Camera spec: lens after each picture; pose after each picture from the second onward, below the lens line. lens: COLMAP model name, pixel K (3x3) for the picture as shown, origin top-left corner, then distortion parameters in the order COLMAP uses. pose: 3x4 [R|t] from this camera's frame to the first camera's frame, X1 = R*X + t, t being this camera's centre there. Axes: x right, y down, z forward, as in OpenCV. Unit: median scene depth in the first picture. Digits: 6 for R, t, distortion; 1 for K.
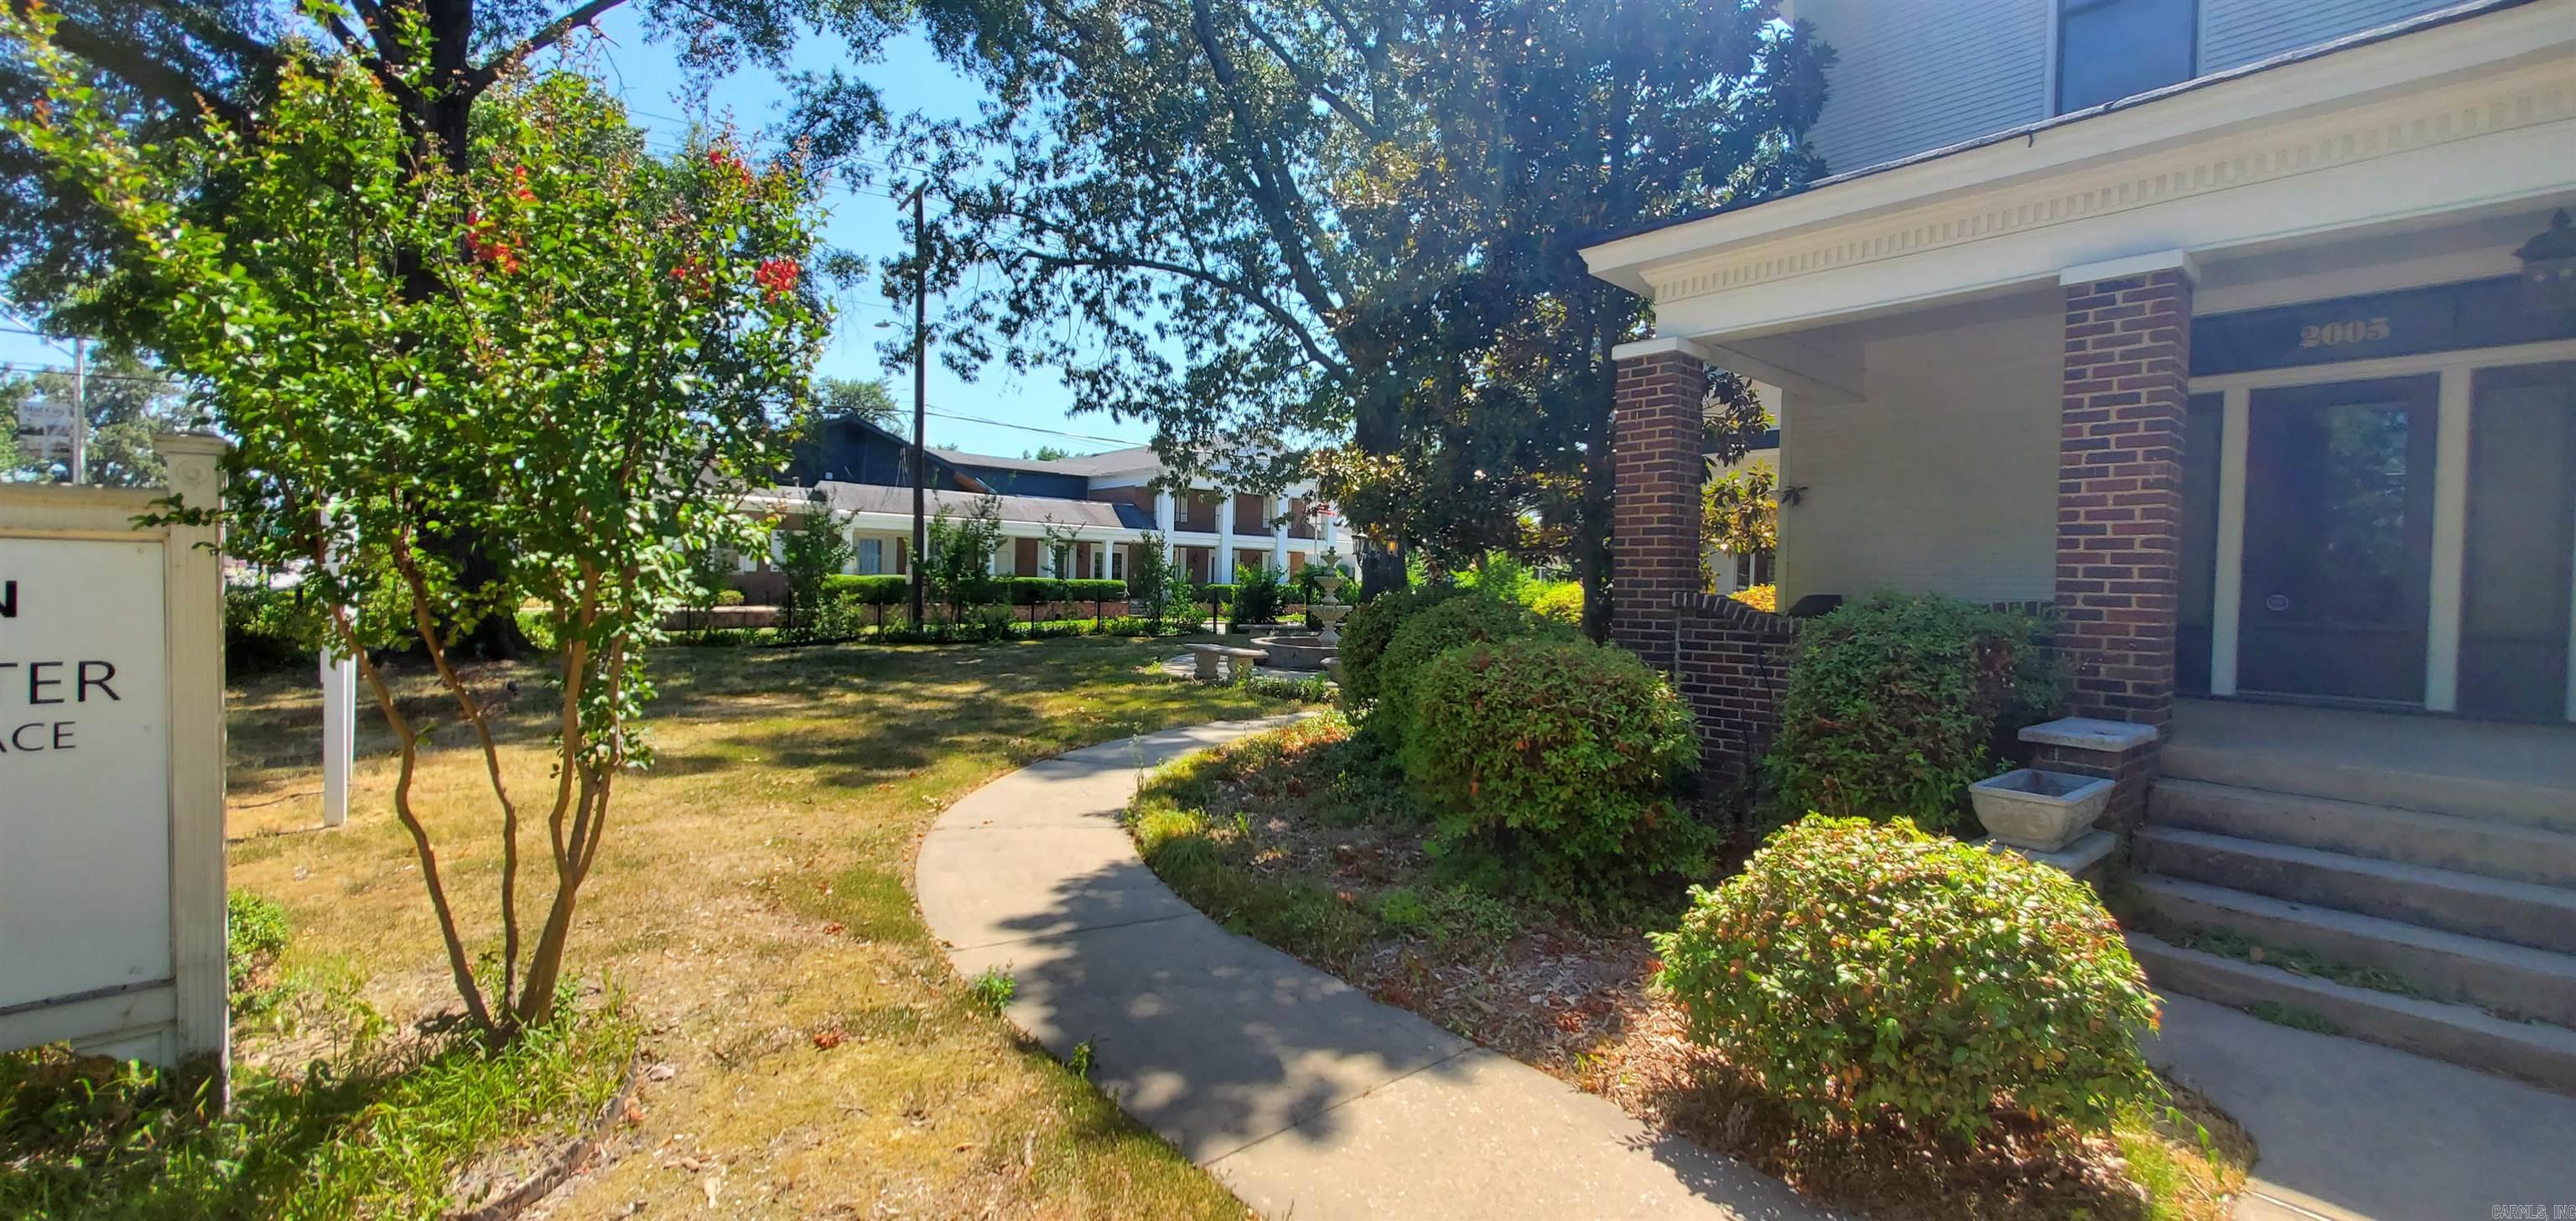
lens RADIAL K [[1008.0, 0, 1293.3], [0, 1008.0, 603.9], [0, 0, 1]] dist [0.012029, -0.005097]
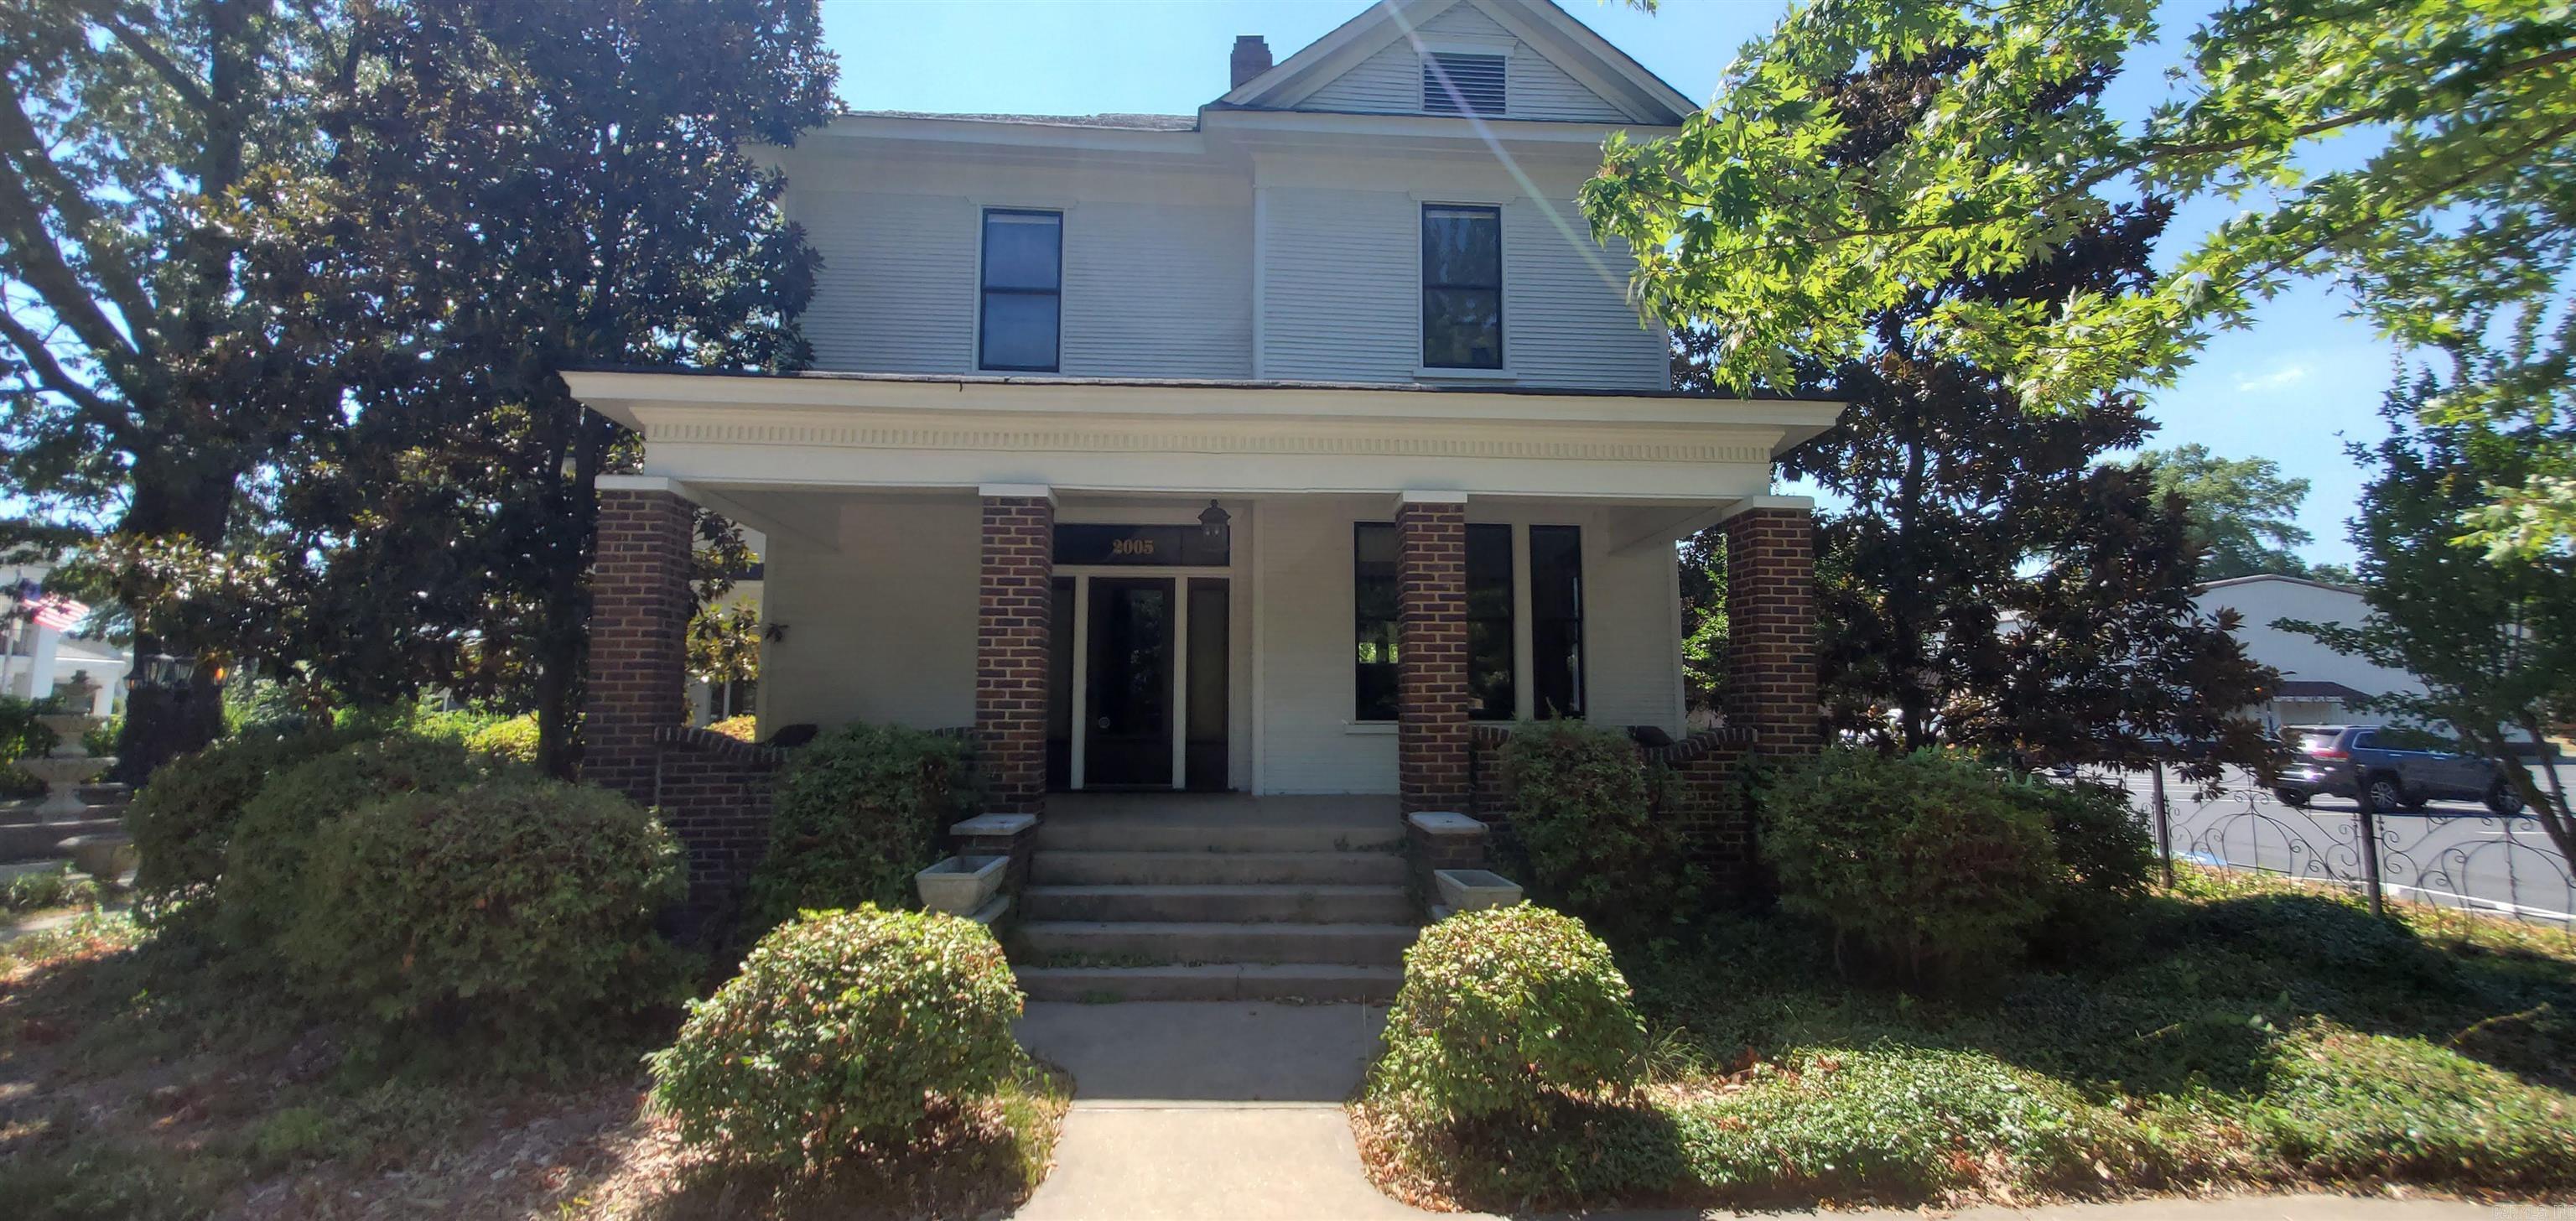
lens RADIAL K [[1008.0, 0, 1293.3], [0, 1008.0, 603.9], [0, 0, 1]] dist [0.012029, -0.005097]
pose [[0.590675, 0.069965, 0.803871, -0.099566], [0.031561, 0.993468, -0.109658, -0.005512], [-0.806292, 0.090143, 0.584608, -0.159958]]
